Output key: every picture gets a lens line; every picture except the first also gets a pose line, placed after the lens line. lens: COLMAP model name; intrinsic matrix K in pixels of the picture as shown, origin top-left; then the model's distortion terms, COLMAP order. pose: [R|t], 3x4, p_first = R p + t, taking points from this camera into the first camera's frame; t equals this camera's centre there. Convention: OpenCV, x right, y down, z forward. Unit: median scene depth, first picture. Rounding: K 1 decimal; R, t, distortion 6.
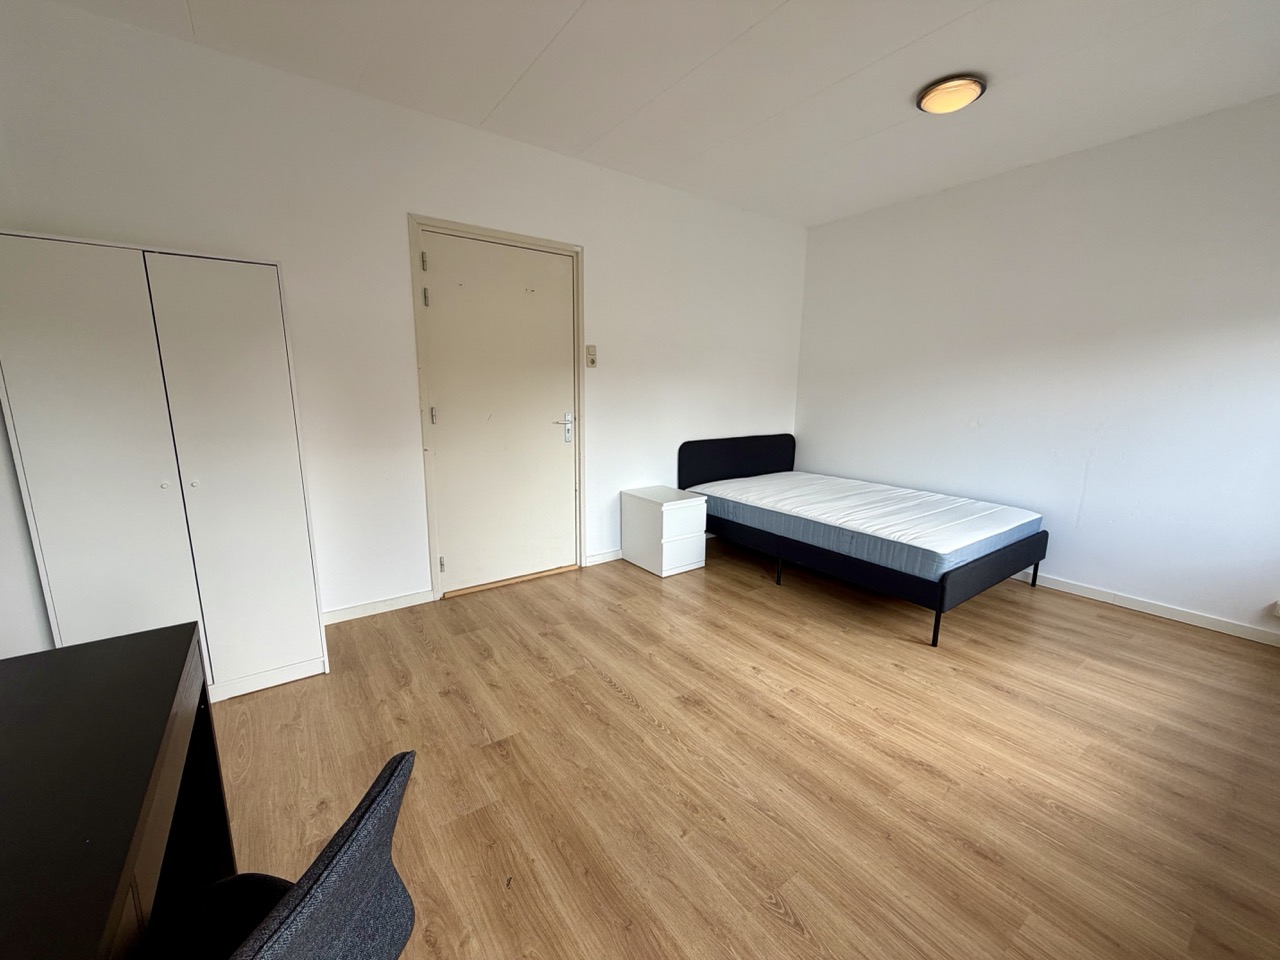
lens RADIAL K [[509.5, 0, 636.1], [0, 509.5, 478.2], [0, 0, 1]] dist [0.000417, 0.000078]
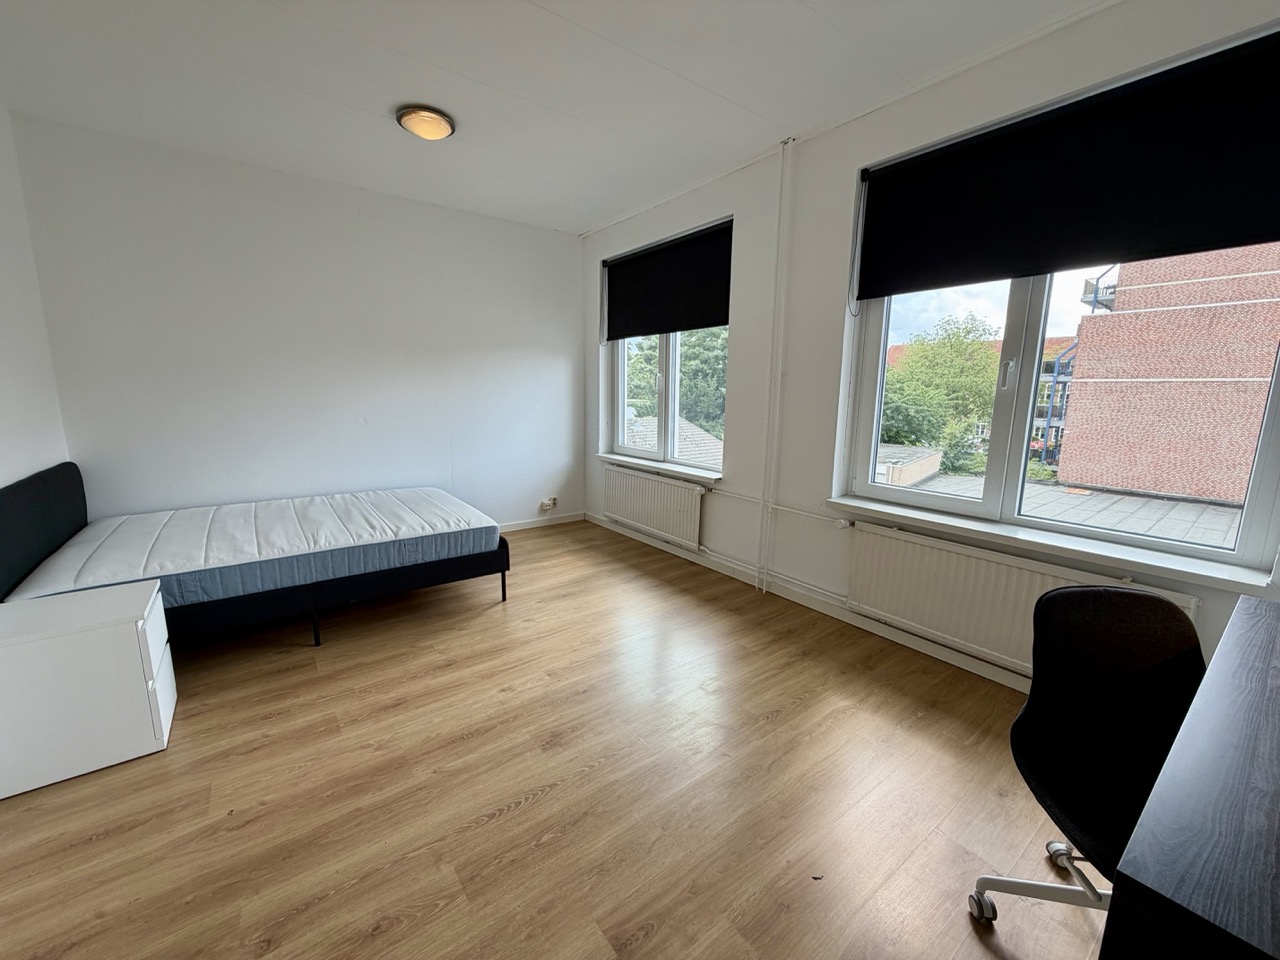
lens RADIAL K [[509.5, 0, 636.1], [0, 509.5, 478.2], [0, 0, 1]] dist [0.000417, 0.000078]
pose [[-0.020909, -0.178442, 0.983728, -0.573295], [0.163136, 0.970147, 0.179446, -0.123696], [-0.986382, 0.164234, 0.008826, 0.627975]]
